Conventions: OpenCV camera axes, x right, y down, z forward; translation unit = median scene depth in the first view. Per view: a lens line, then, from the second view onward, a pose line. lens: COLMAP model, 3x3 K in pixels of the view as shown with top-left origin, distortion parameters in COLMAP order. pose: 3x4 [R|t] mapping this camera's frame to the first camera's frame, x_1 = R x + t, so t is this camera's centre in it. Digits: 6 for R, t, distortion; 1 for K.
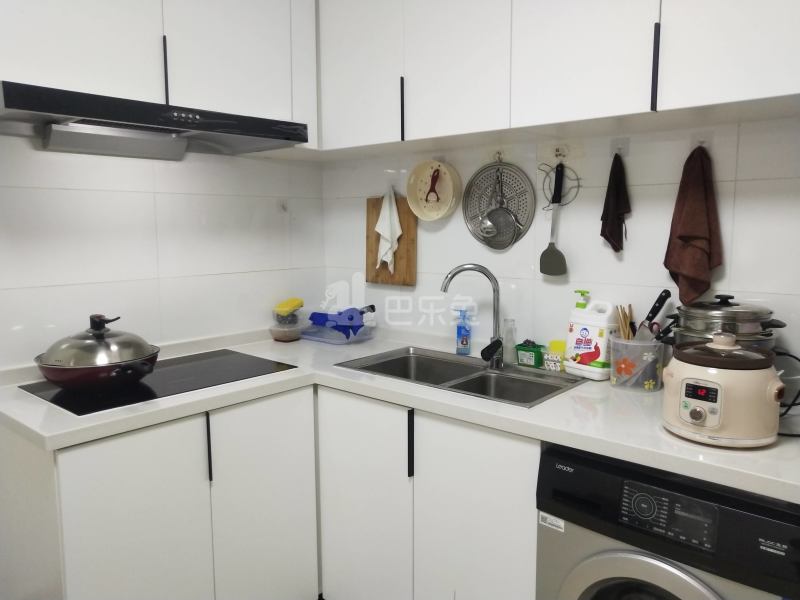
lens RADIAL K [[620.0, 0, 394.1], [0, 620.0, 300.5], [0, 0, 1]] dist [-0.002963, 0.015913]
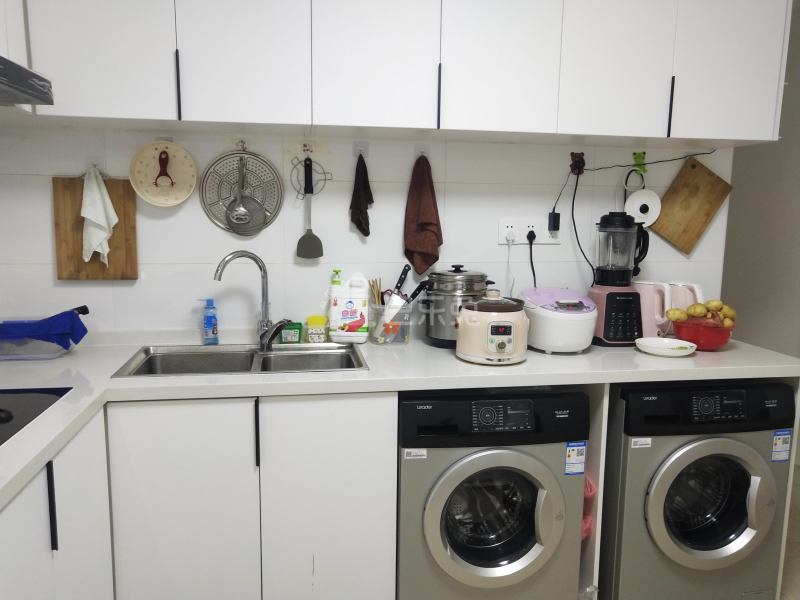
lens RADIAL K [[620.0, 0, 394.1], [0, 620.0, 300.5], [0, 0, 1]] dist [-0.002963, 0.015913]
pose [[0.634994, -0.098872, 0.766163, -0.516052], [0.082149, 0.994795, 0.060291, -0.019646], [-0.768136, 0.024656, 0.639811, 0.170911]]
